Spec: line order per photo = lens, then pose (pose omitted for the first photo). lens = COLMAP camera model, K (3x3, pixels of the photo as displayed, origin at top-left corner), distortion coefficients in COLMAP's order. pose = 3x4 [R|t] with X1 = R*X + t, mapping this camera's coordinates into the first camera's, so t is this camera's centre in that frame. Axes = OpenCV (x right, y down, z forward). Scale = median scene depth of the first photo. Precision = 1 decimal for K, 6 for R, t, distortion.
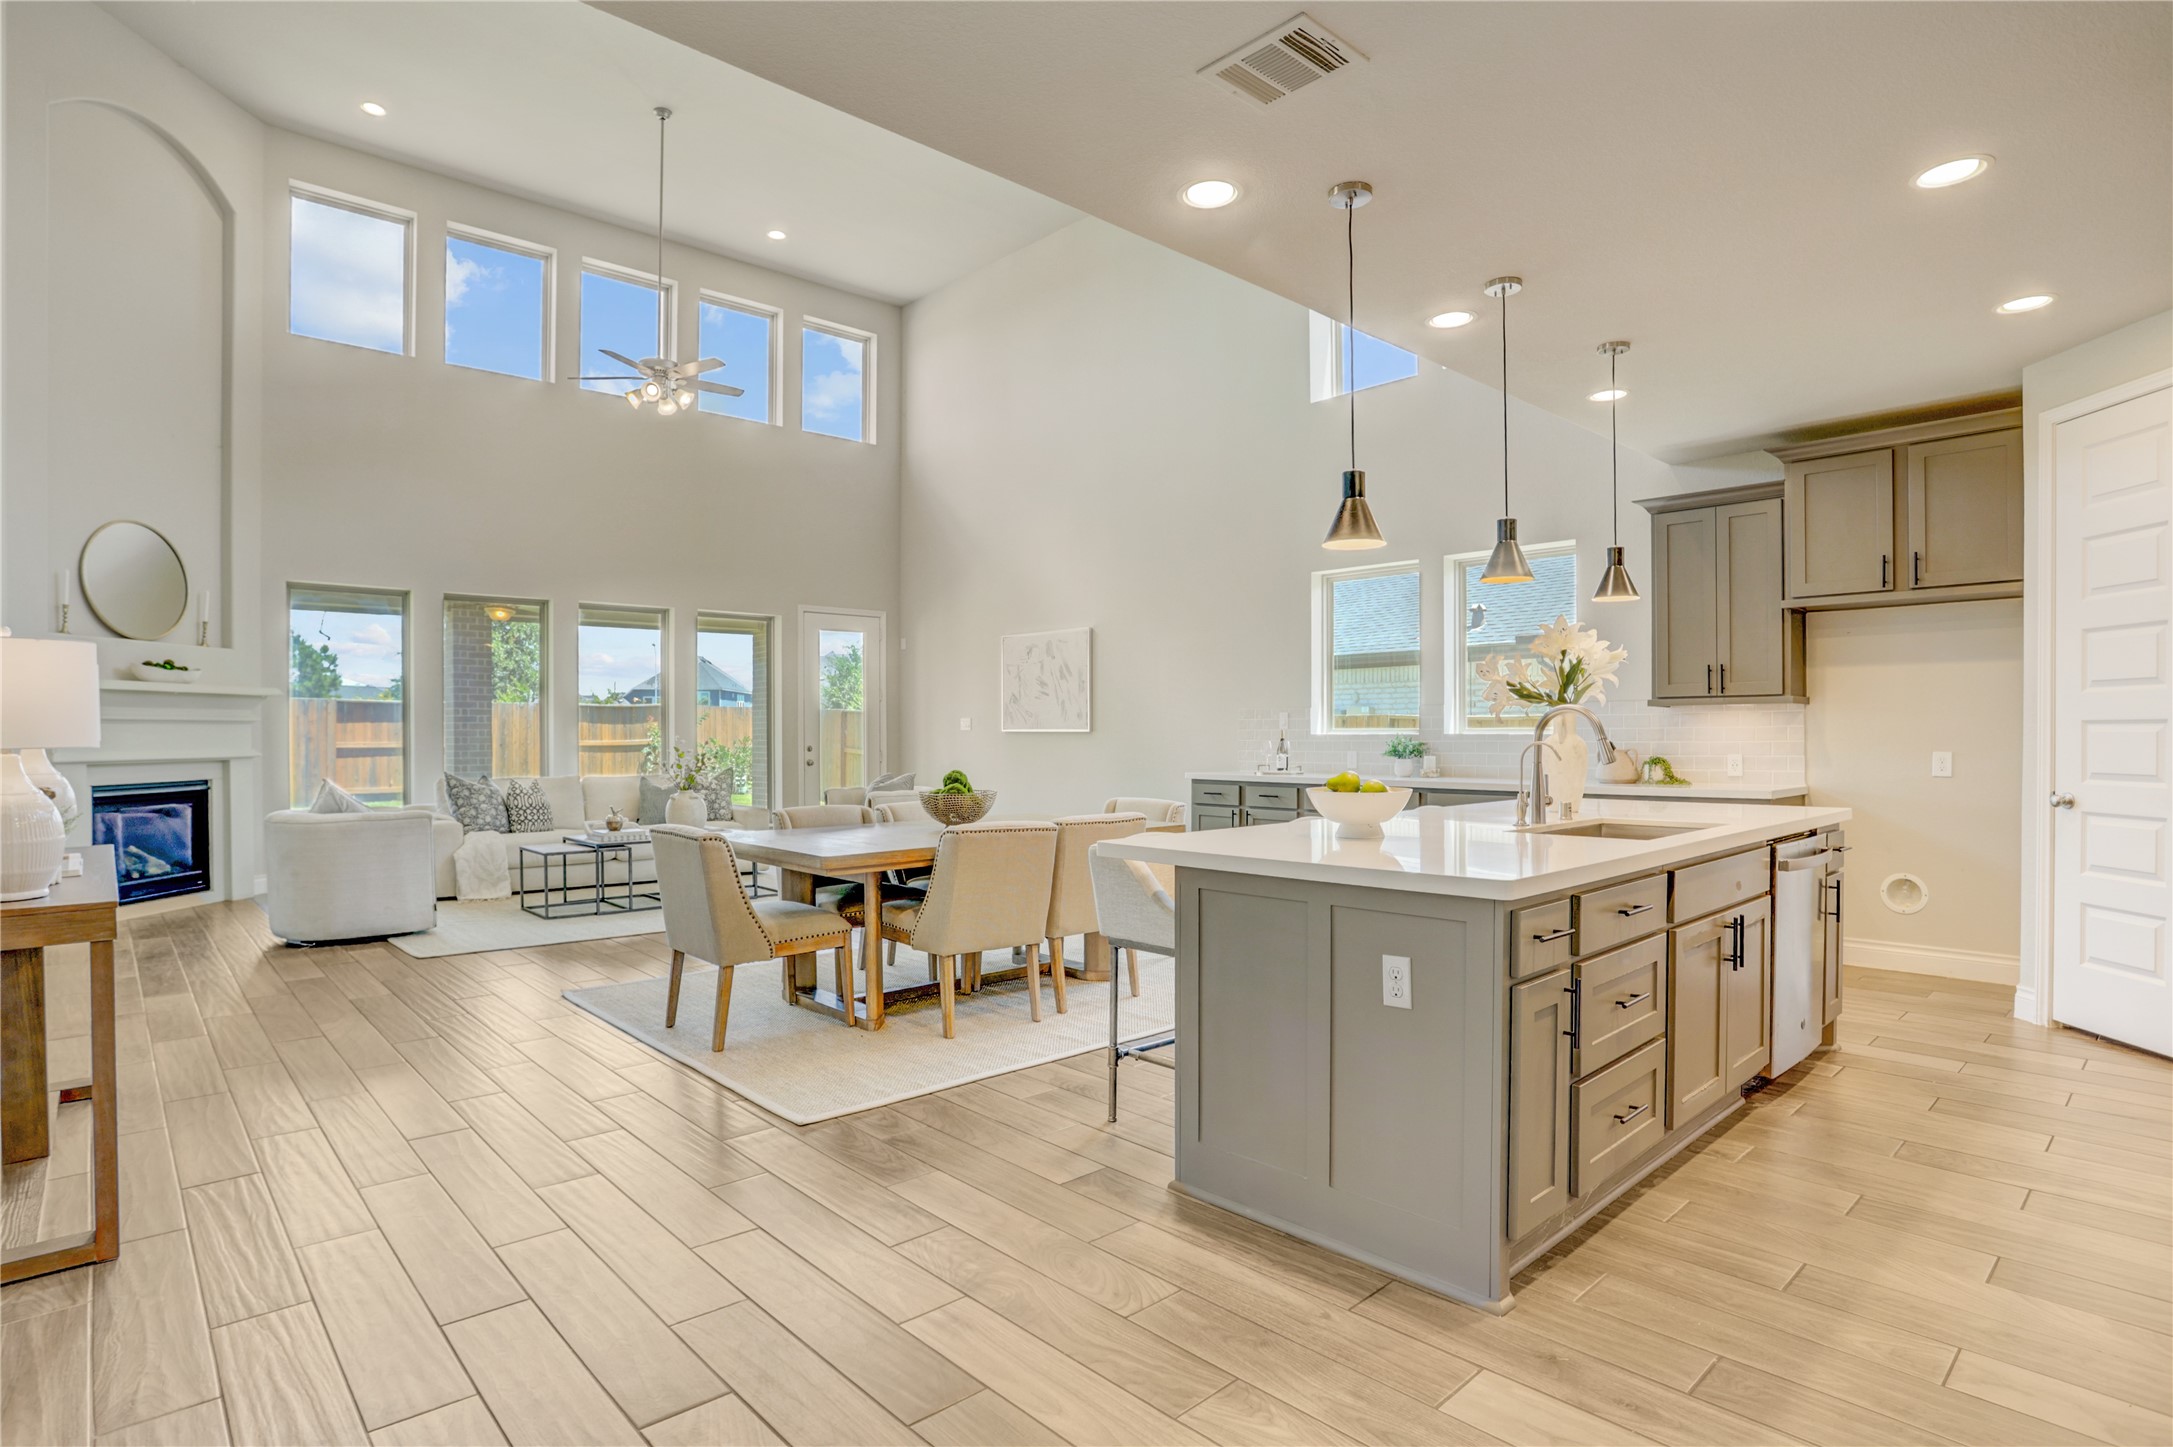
lens RADIAL K [[1100.4, 0, 1091.4], [0, 1100.4, 732.6], [0, 0, 1]] dist [-0.059822, 0.010523]
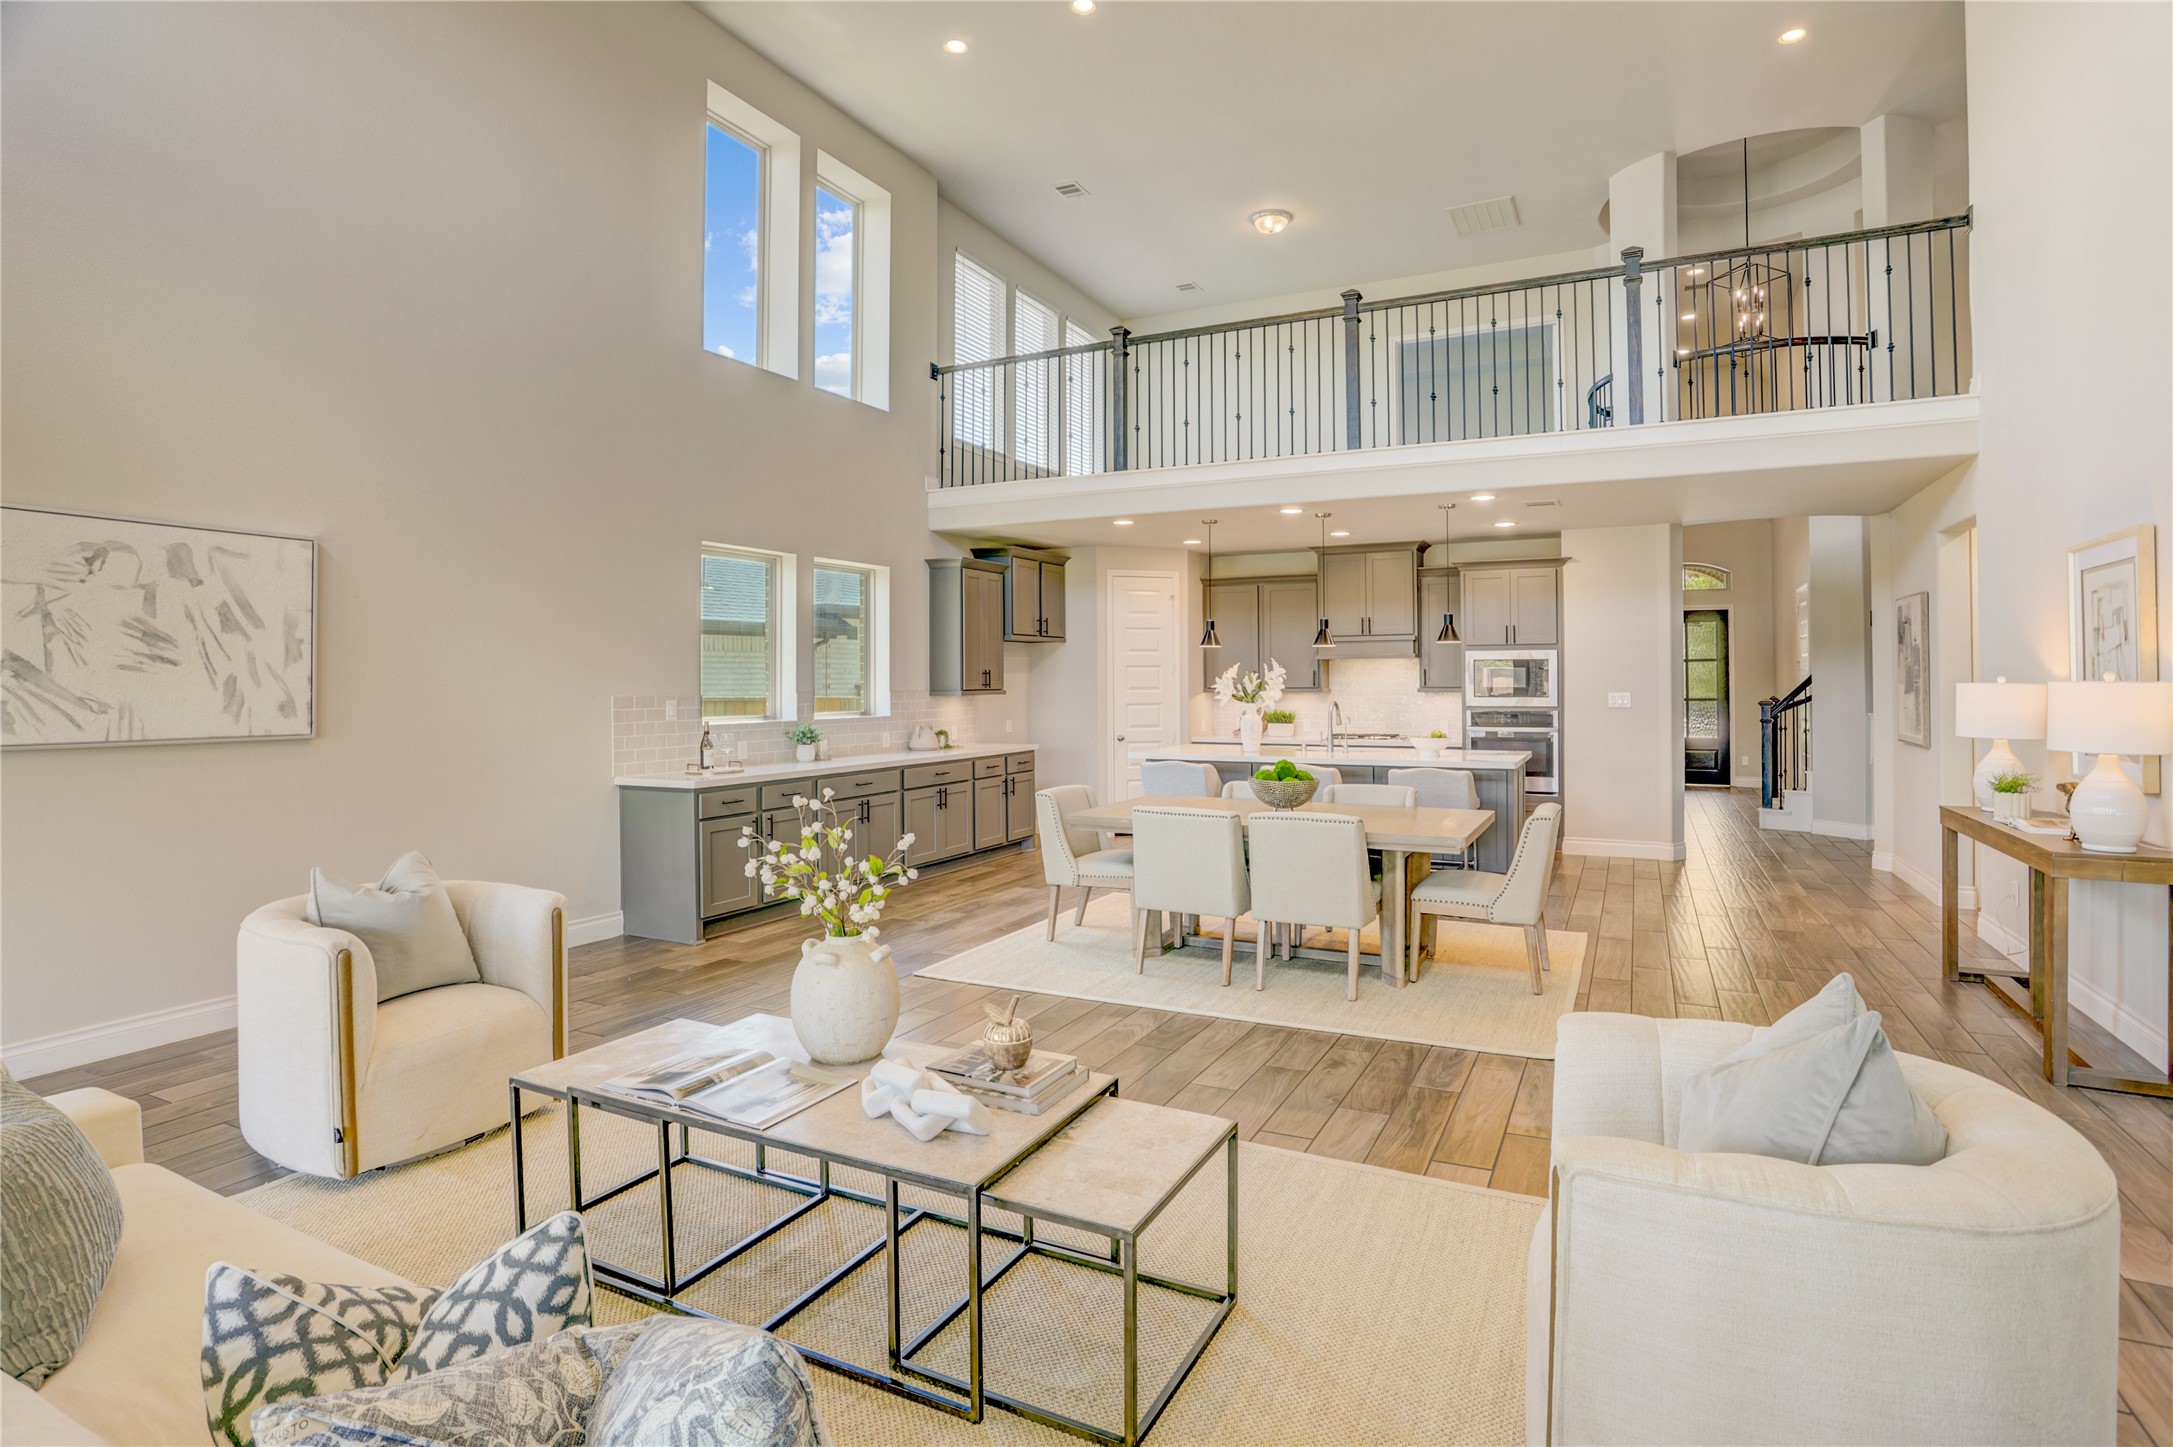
lens RADIAL K [[1115.7, 0, 1094.4], [0, 1115.7, 609.6], [0, 0, 1]] dist [-0.001514, -0.000325]
pose [[-0.349792, 0.065011, 0.934569, -0.873862], [0.006240, 0.997729, -0.067069, -0.034693], [-0.936807, -0.017628, -0.349404, 1.198575]]
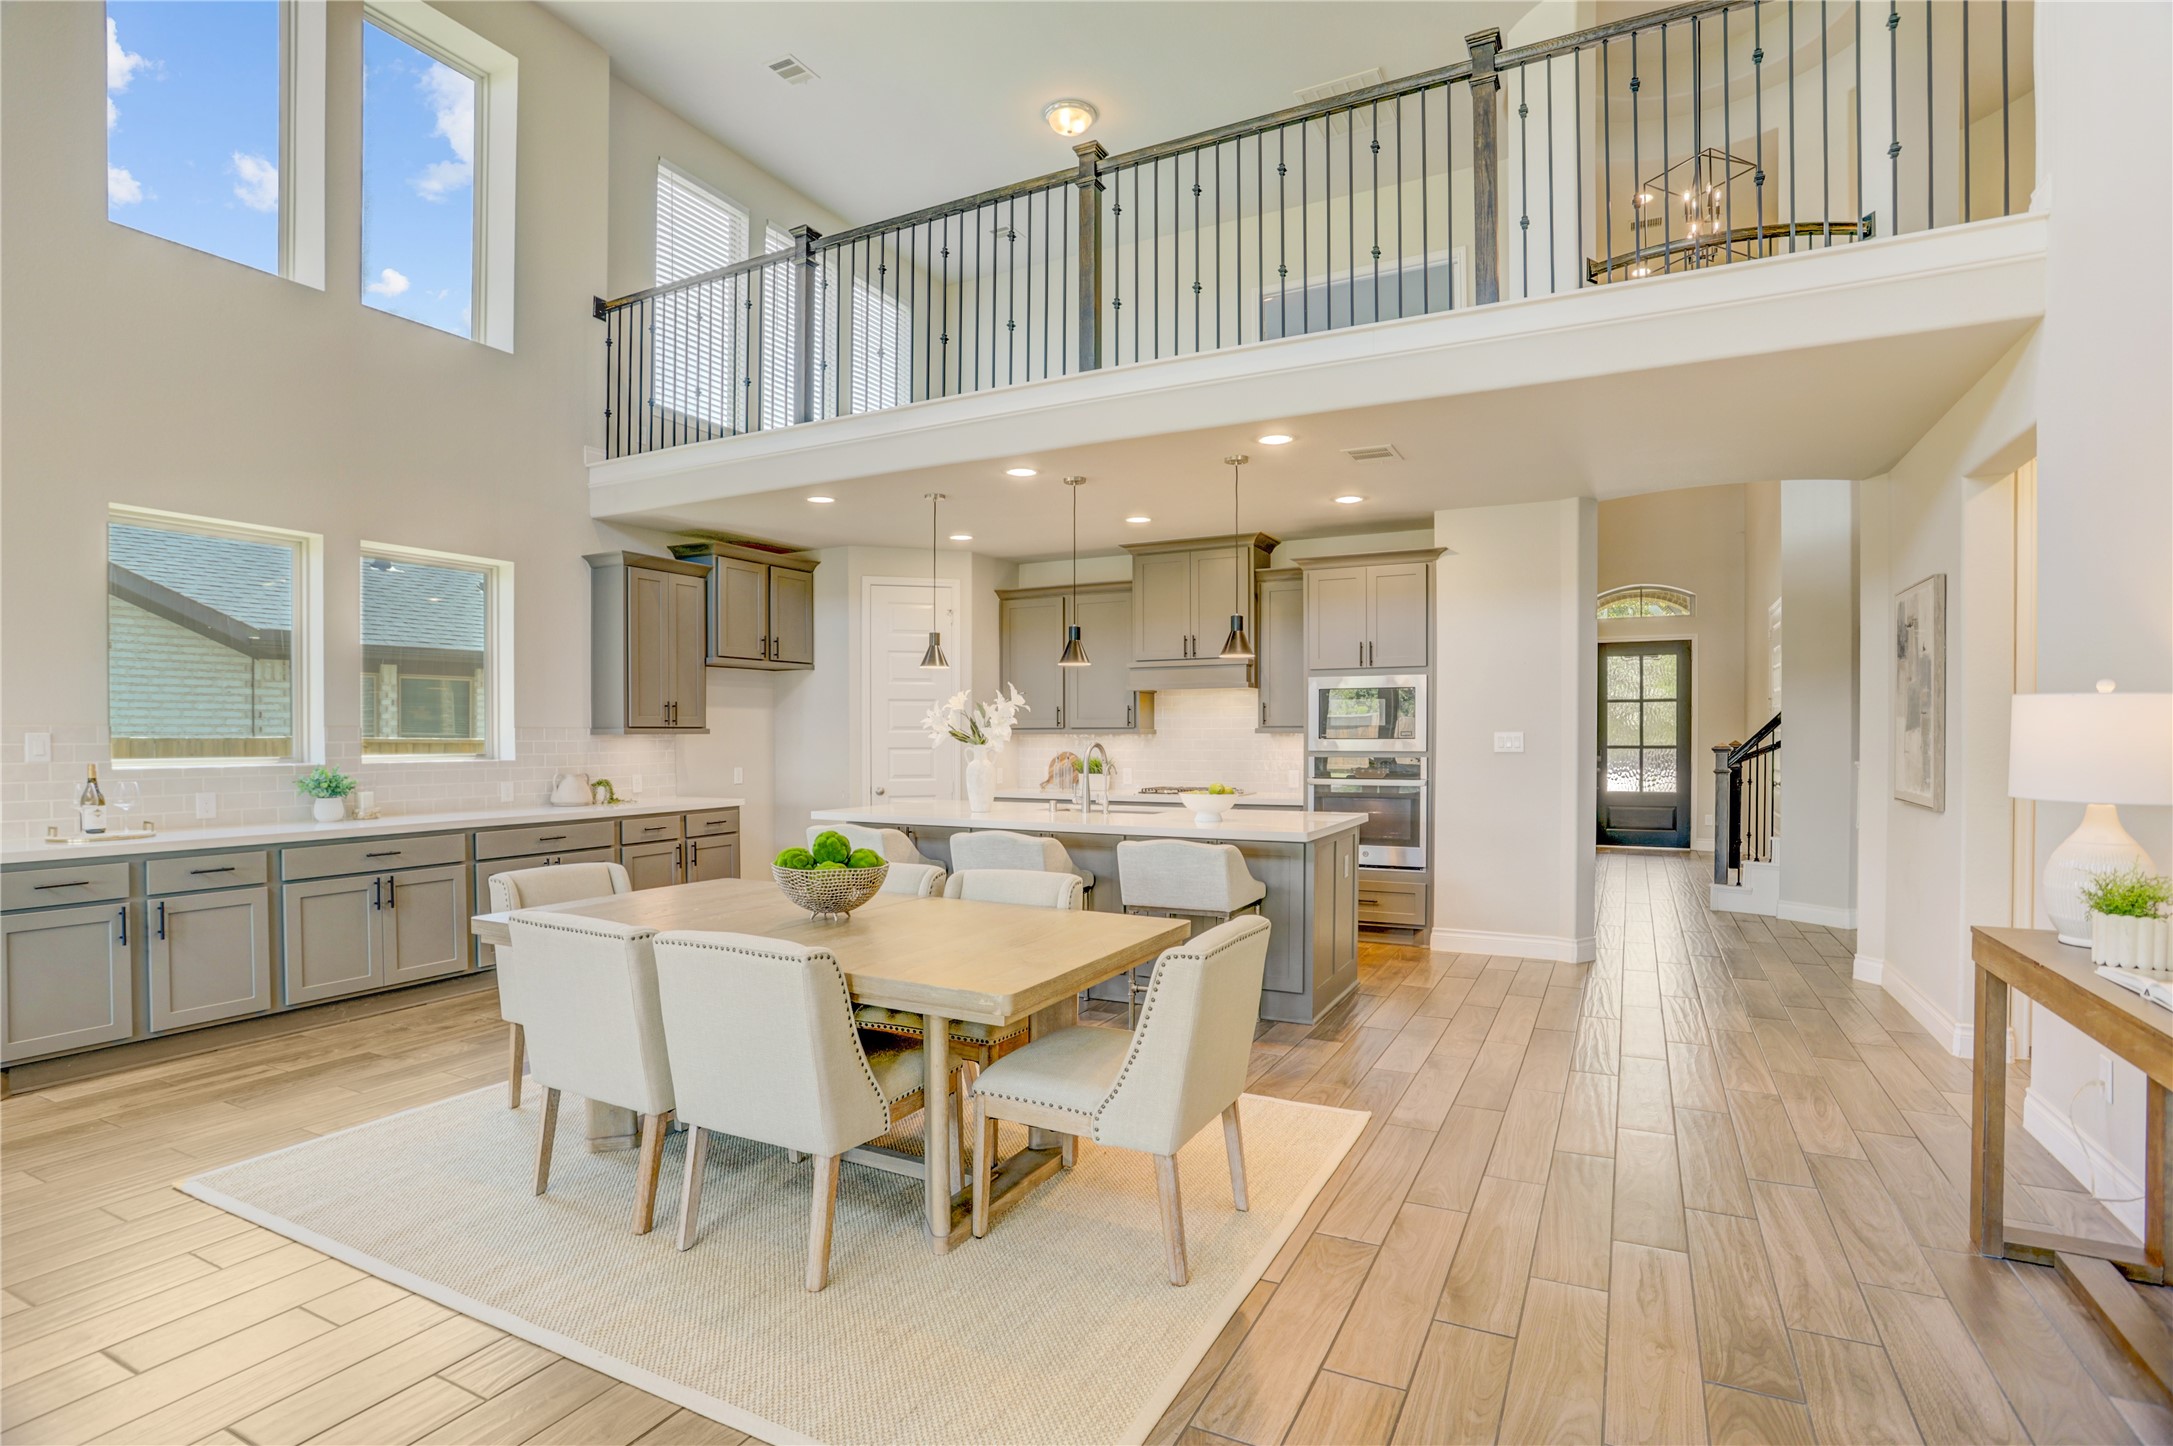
lens RADIAL K [[1094.4, 0, 1046.4], [0, 1094.4, 694.8], [0, 0, 1]] dist [-0.029495, 0.010894]
pose [[-0.310094, 0.038372, 0.949931, -0.616514], [0.003965, 0.999229, -0.039070, -0.018012], [-0.950698, -0.008349, -0.310007, 0.817051]]
